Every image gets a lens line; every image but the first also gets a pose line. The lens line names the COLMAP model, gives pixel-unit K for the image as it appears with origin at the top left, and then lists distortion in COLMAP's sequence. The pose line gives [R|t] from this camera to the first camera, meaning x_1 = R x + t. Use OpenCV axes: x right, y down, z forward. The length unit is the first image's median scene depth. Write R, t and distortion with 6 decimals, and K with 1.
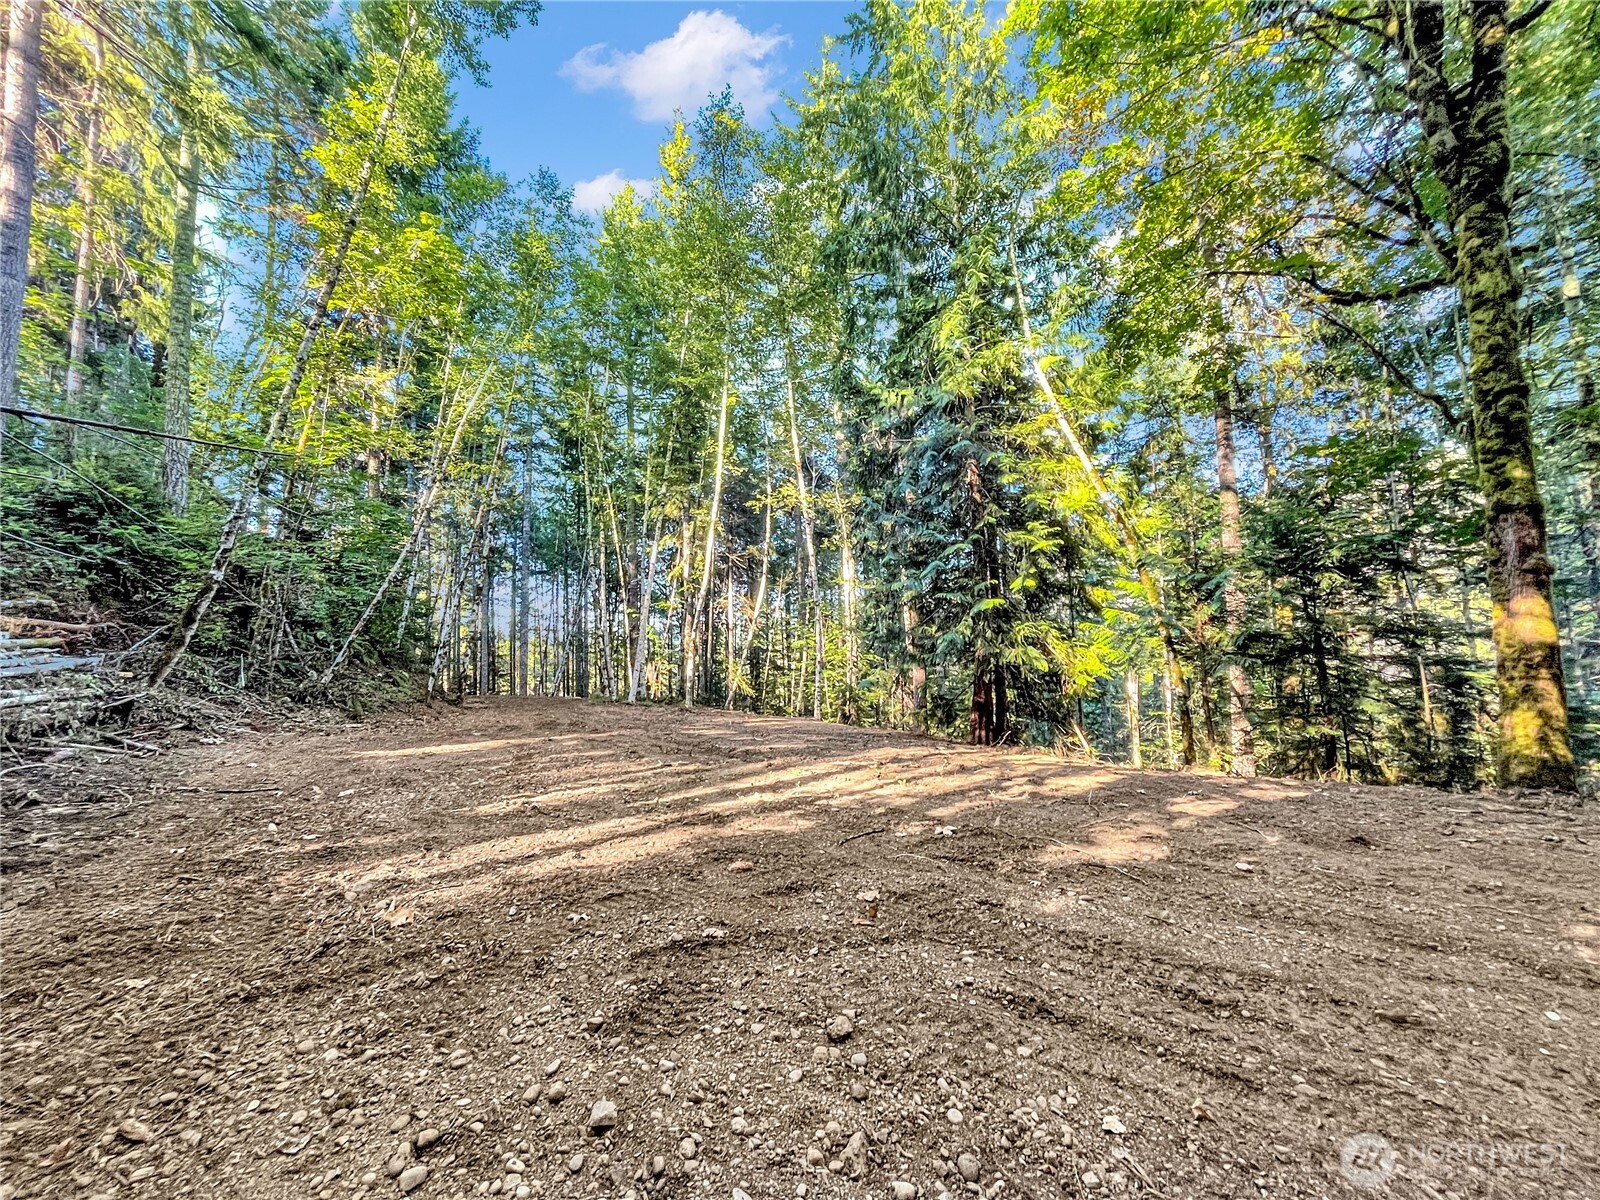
lens RADIAL K [[649.7, 0, 806.8], [0, 649.7, 597.0], [0, 0, 1]] dist [-0.002211, -0.000301]
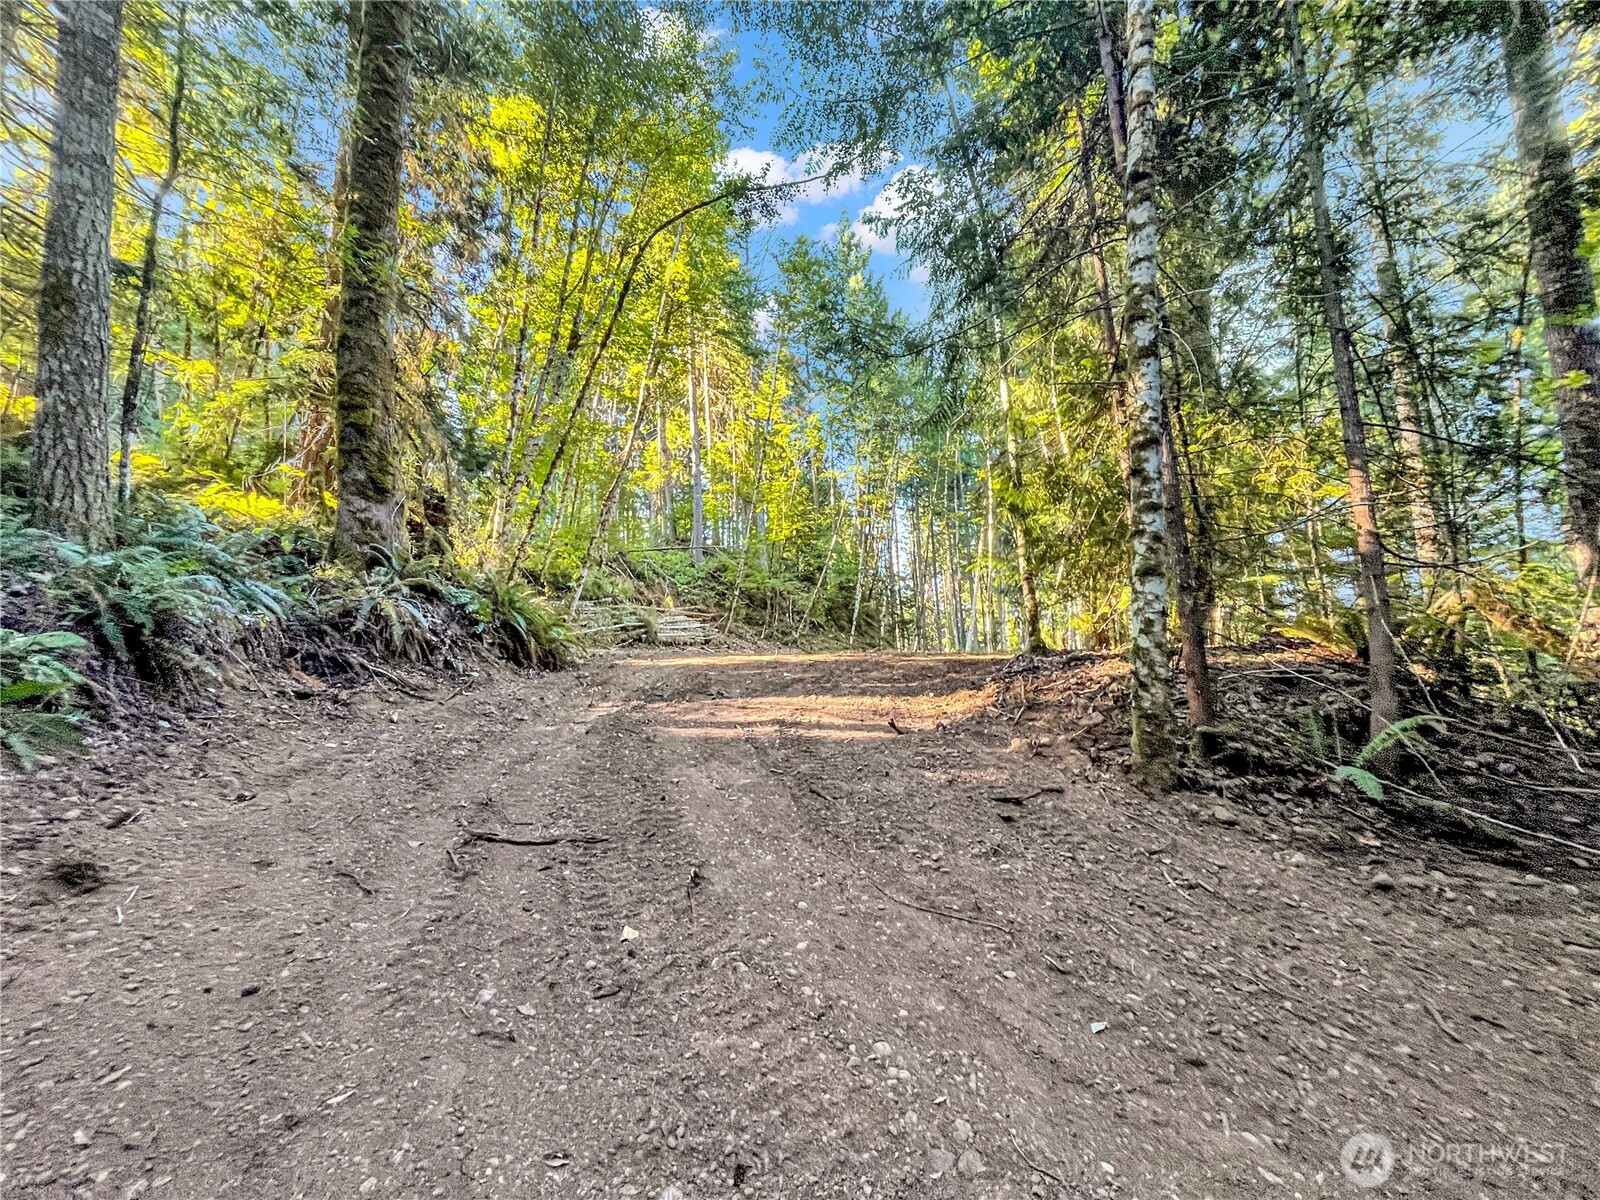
lens RADIAL K [[649.7, 0, 806.8], [0, 649.7, 597.0], [0, 0, 1]] dist [-0.002211, -0.000301]
pose [[0.598576, -0.088066, -0.796211, 1.546722], [0.095217, 0.994714, -0.038439, 0.125972], [0.795387, -0.052805, 0.603797, -0.429607]]
